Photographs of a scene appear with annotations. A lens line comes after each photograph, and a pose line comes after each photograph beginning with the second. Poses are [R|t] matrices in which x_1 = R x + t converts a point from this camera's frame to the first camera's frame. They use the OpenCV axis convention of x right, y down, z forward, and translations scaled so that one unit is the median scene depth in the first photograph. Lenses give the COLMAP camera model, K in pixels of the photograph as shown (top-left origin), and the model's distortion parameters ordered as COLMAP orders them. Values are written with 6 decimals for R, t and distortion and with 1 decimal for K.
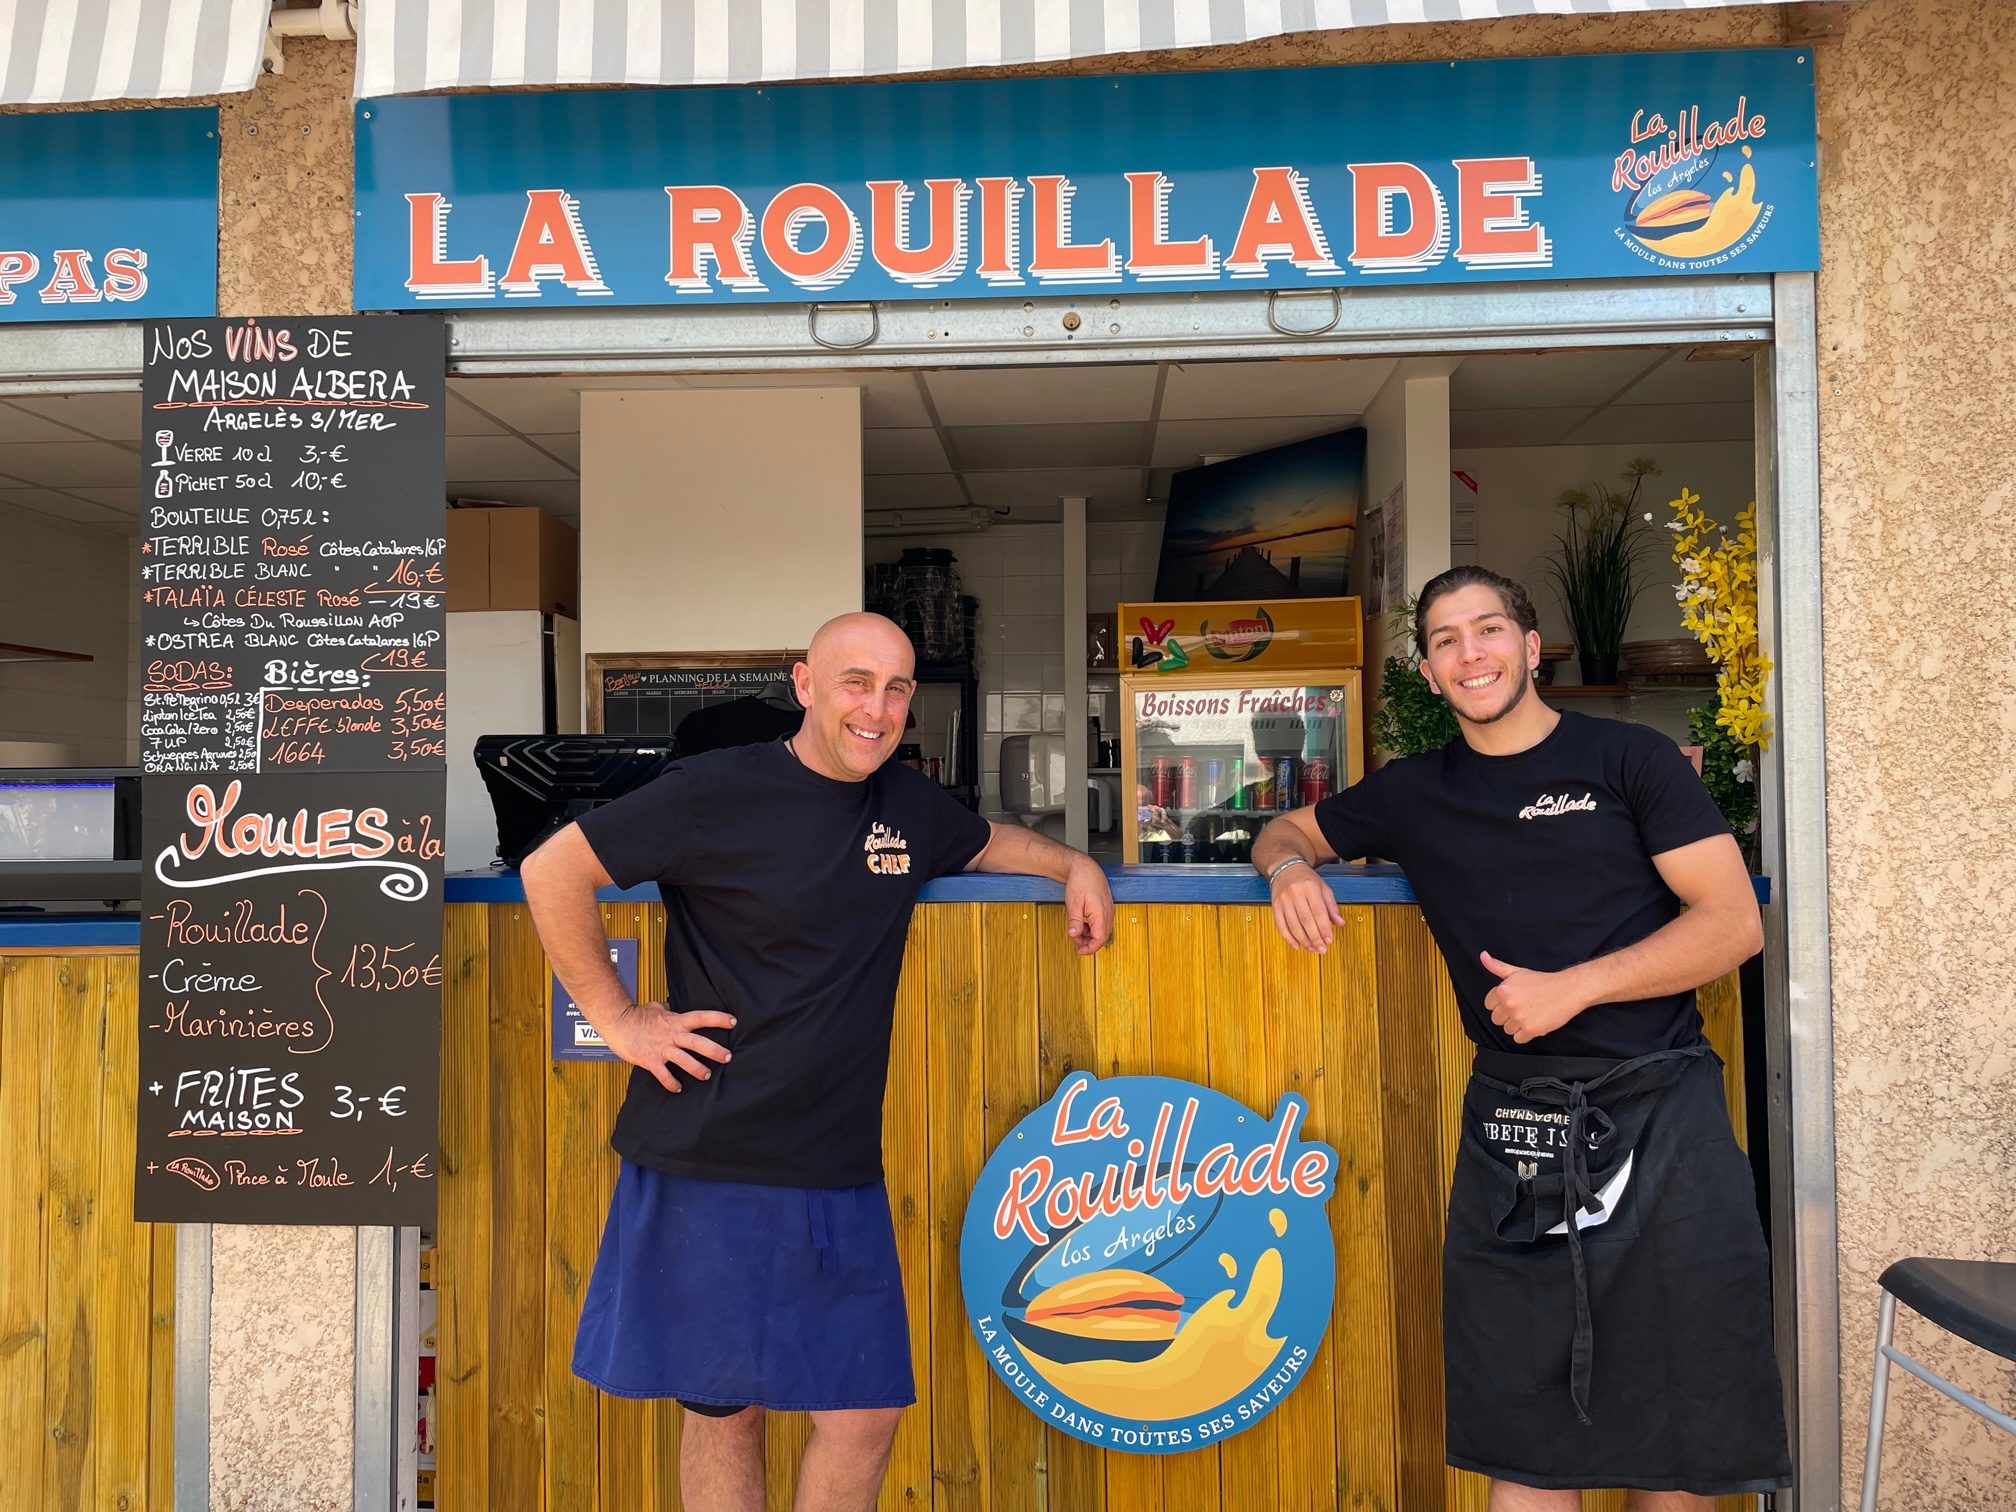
lens RADIAL K [[1533.7, 0, 1000.0], [0, 1533.7, 766.1], [0, 0, 1]] dist [0.069050, -0.049211]
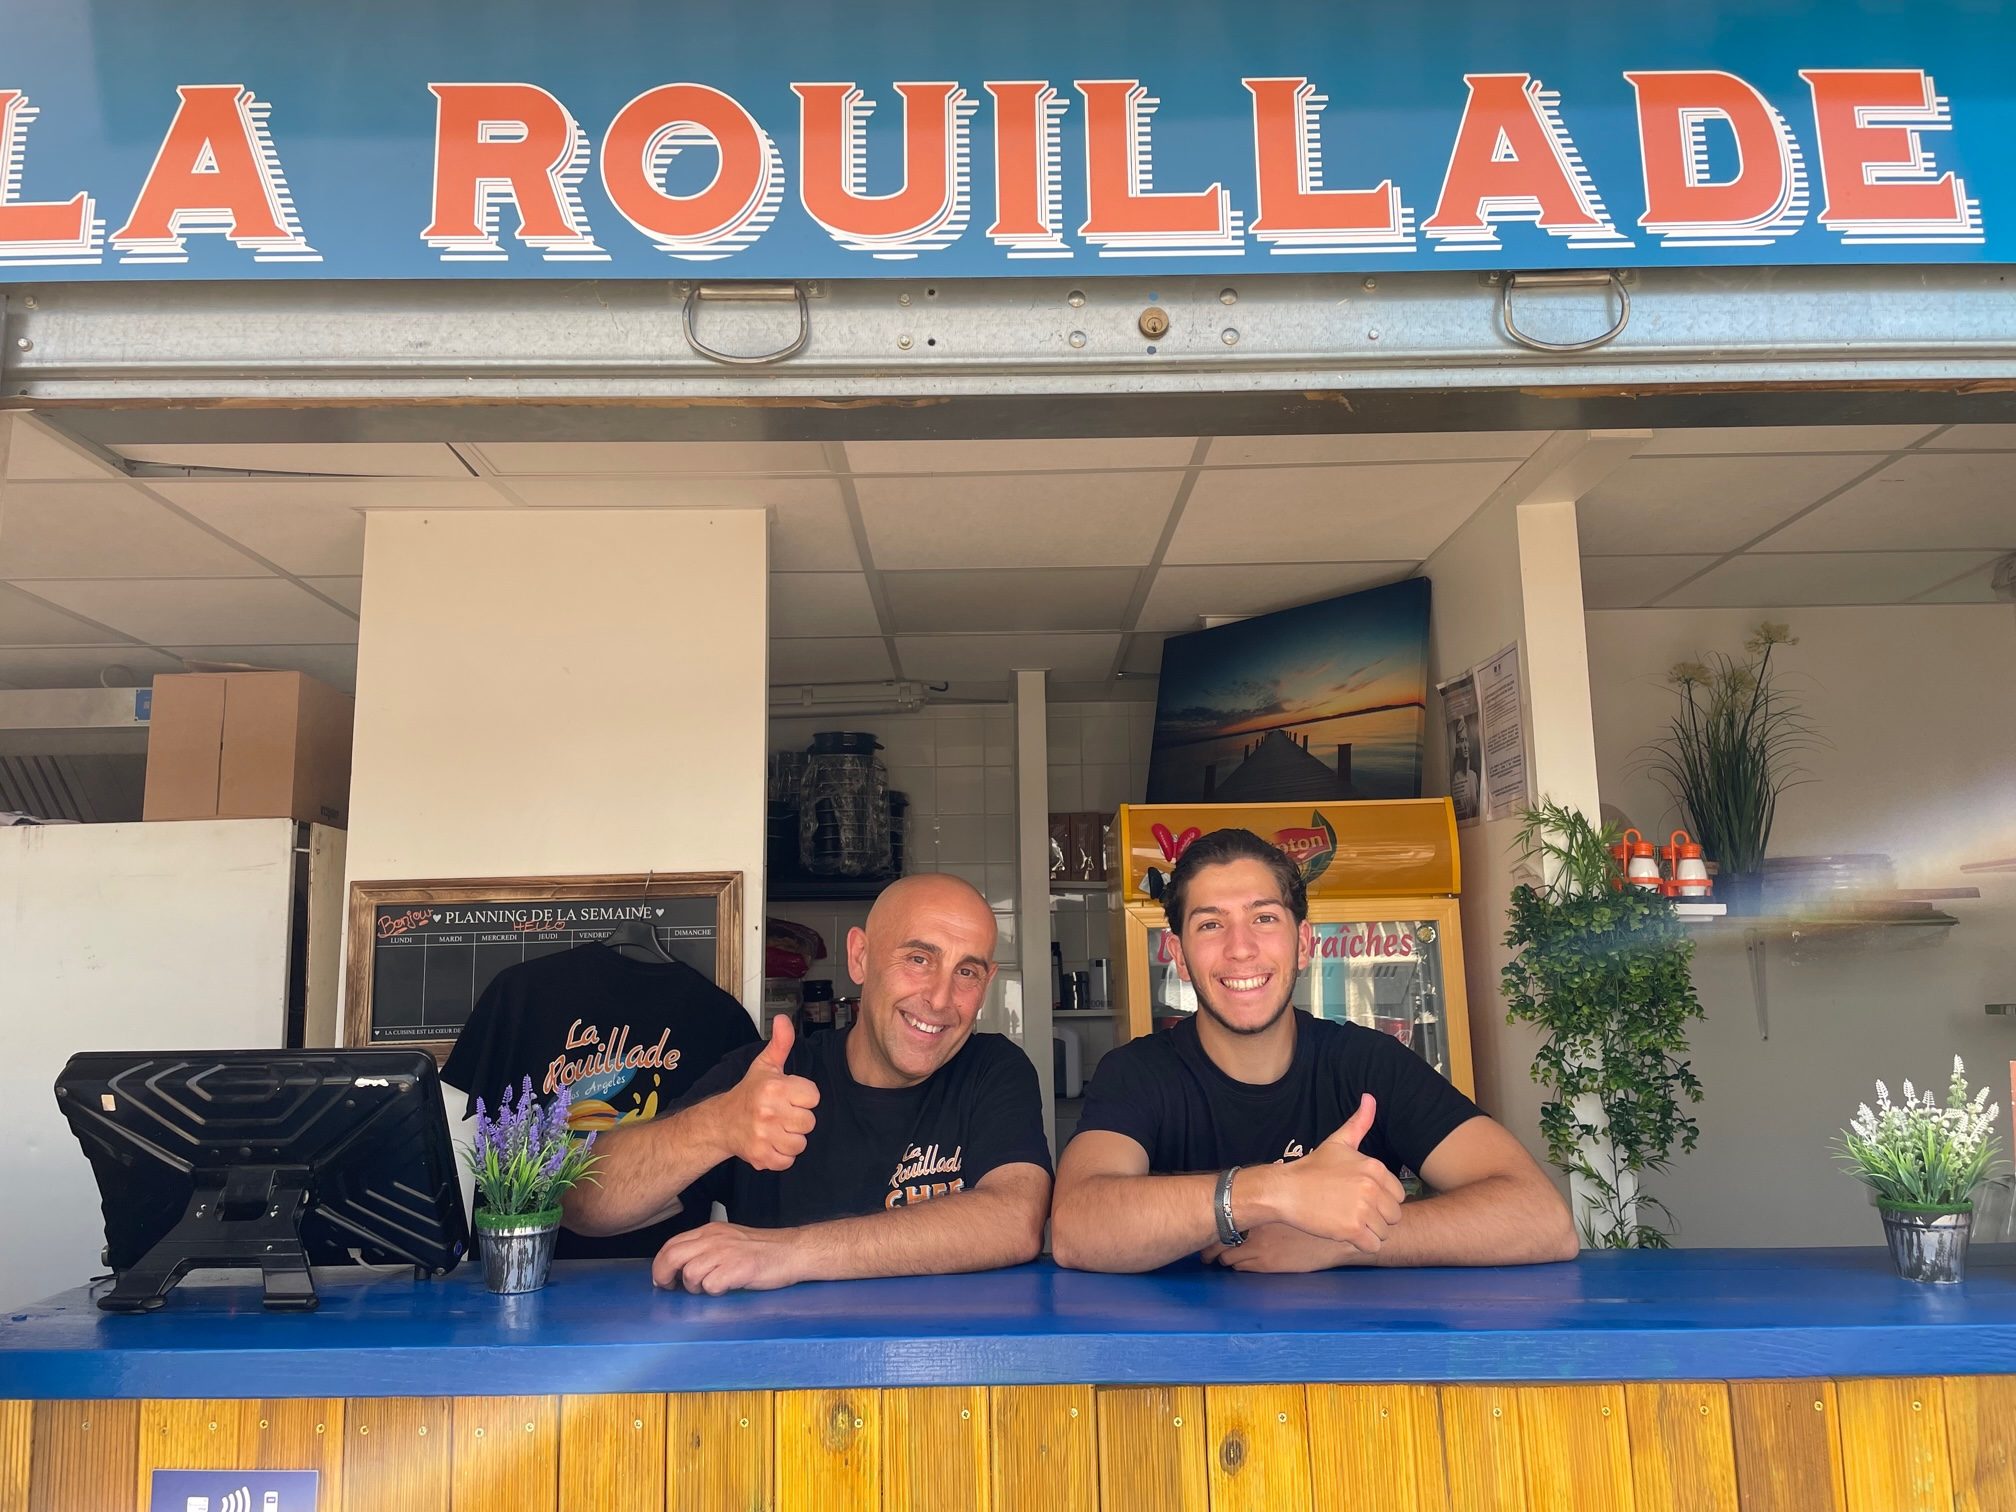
lens RADIAL K [[1533.7, 0, 1001.8], [0, 1533.7, 749.0], [0, 0, 1]] dist [0.069050, -0.049211]
pose [[0.997575, 0.002927, 0.069541, -0.044315], [0.006444, 0.990941, -0.134141, -0.053692], [-0.069303, 0.134264, 0.988519, 0.429094]]
